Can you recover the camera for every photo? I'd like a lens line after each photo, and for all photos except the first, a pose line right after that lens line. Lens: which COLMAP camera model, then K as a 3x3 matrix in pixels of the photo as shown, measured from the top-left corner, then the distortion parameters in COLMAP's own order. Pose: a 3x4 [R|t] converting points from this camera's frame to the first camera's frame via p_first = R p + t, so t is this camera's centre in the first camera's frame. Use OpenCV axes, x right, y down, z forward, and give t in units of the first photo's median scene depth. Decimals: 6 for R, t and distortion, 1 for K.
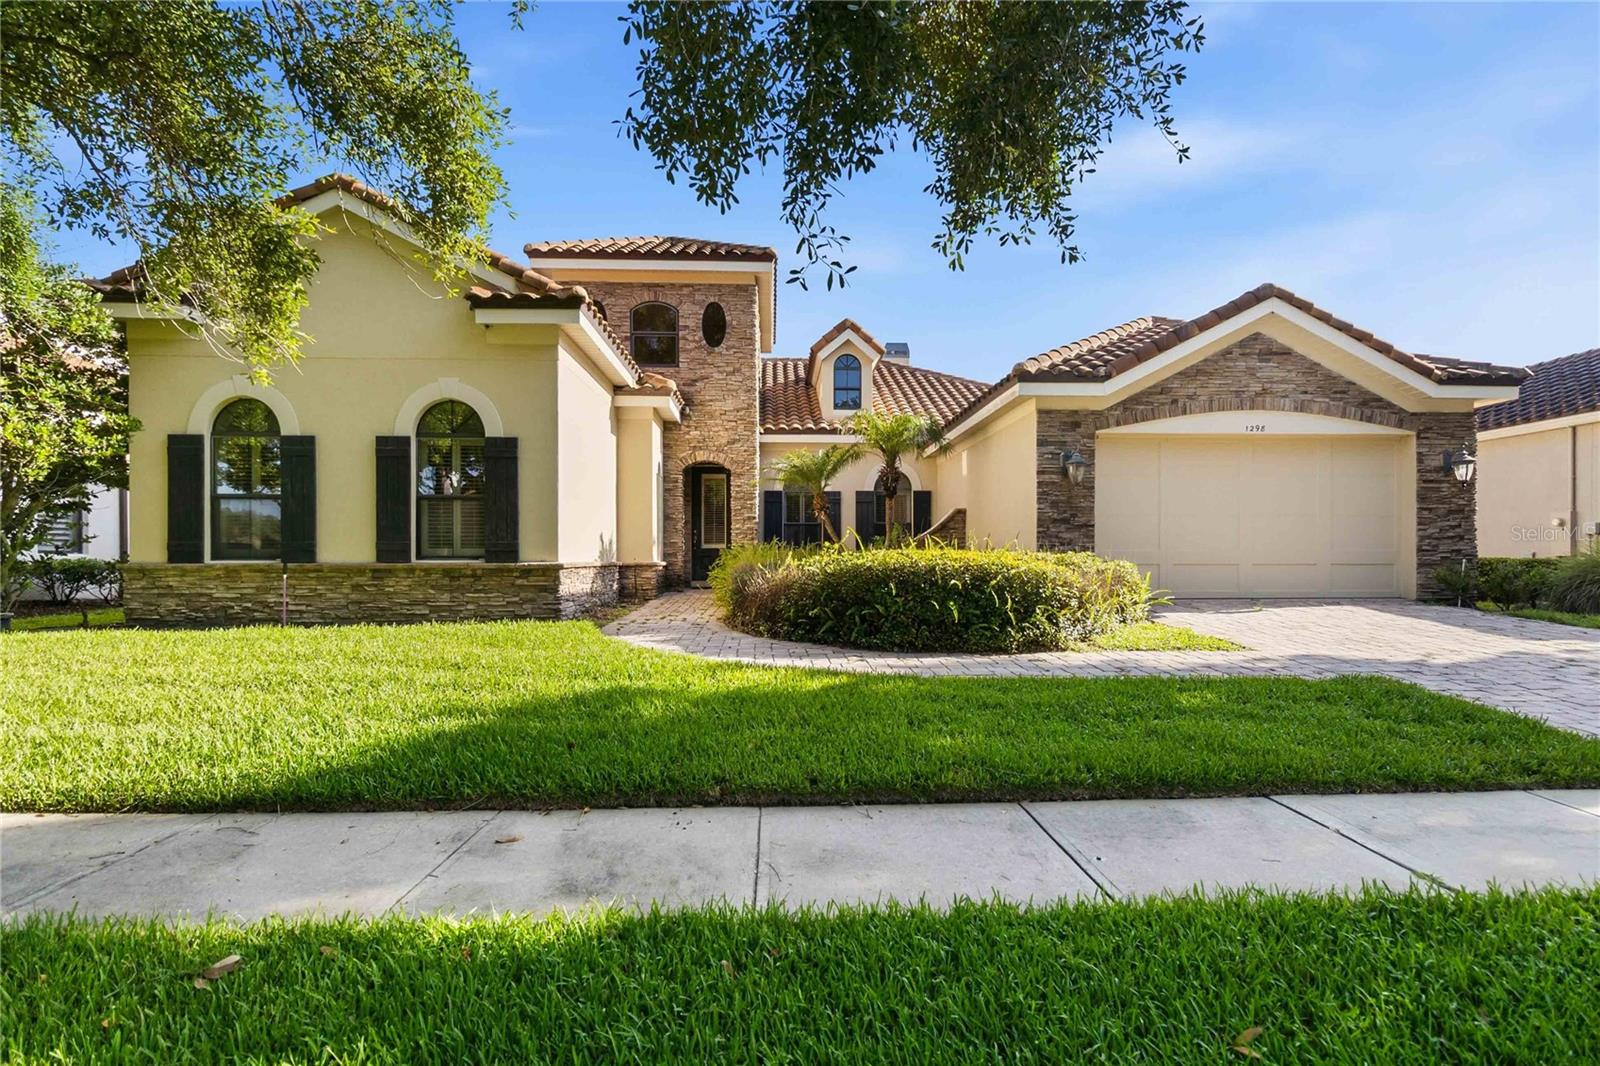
lens RADIAL K [[775.5, 0, 802.5], [0, 775.5, 573.6], [0, 0, 1]] dist [0.004906, 0.000303]
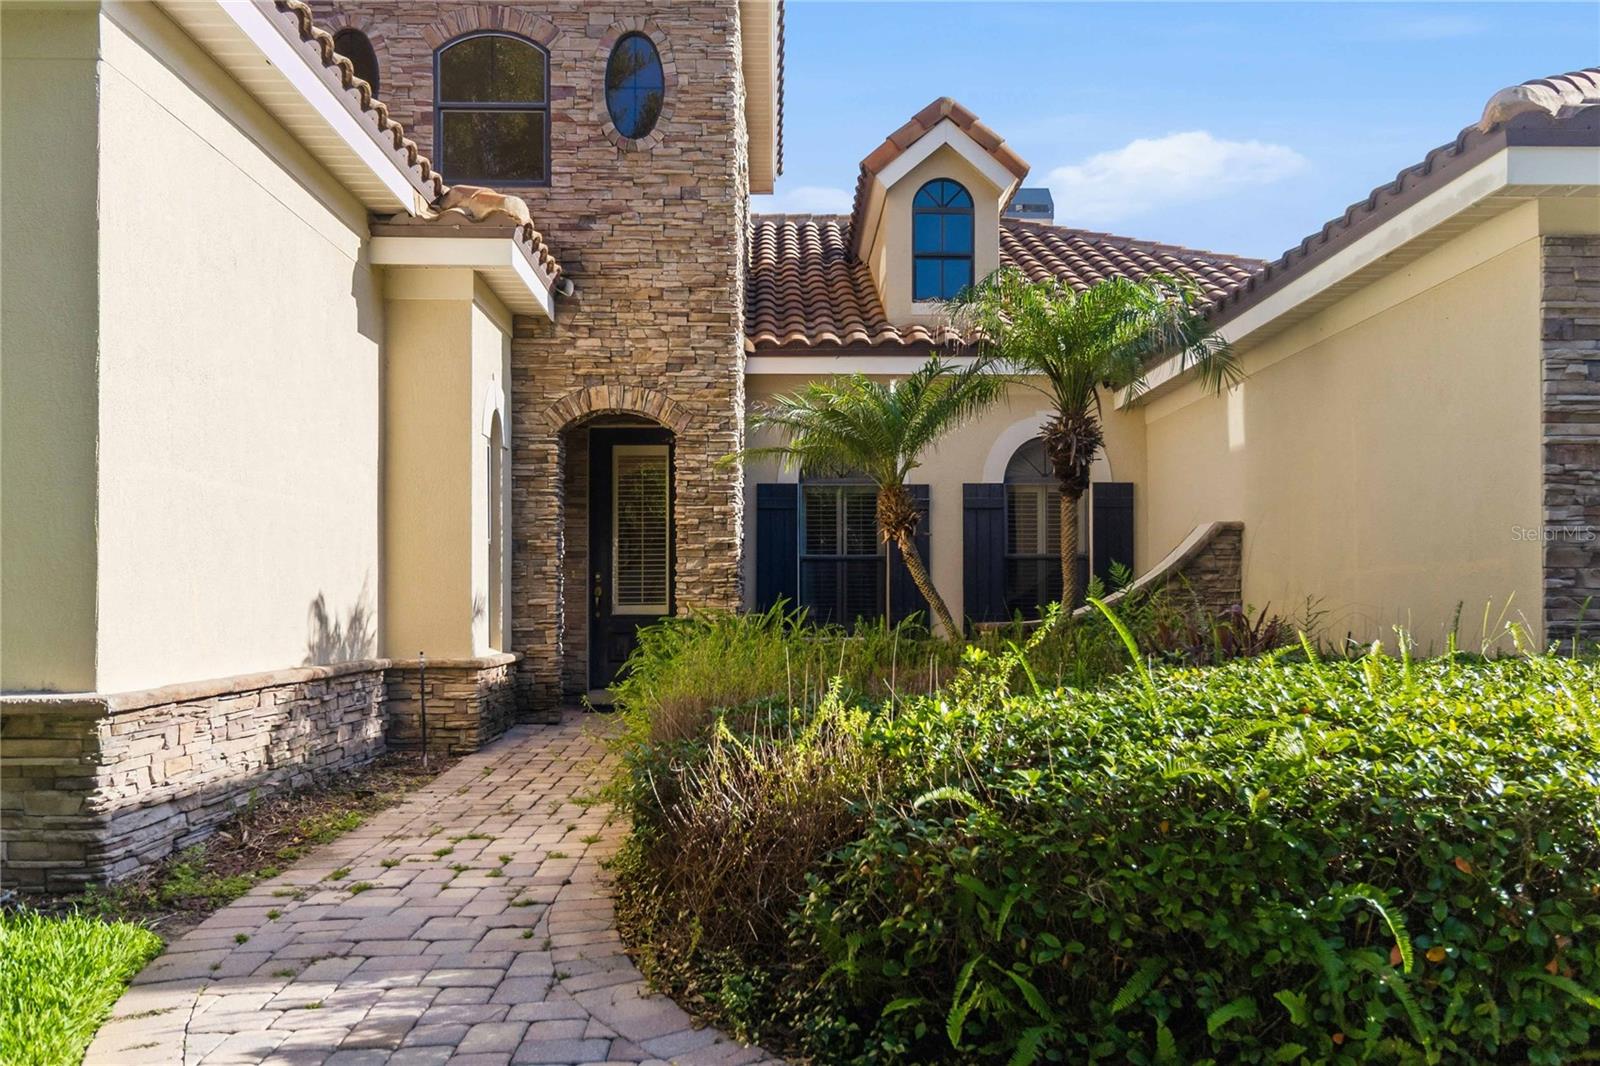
lens RADIAL K [[1292.8, 0, 797.5], [0, 1292.8, 588.6], [0, 0, 1]] dist [0.004250, 0.000394]
pose [[0.999756, -0.000990, -0.022070, -0.012344], [0.000230, 0.999407, -0.034427, -0.028228], [0.022091, 0.034414, 0.999163, 0.342825]]
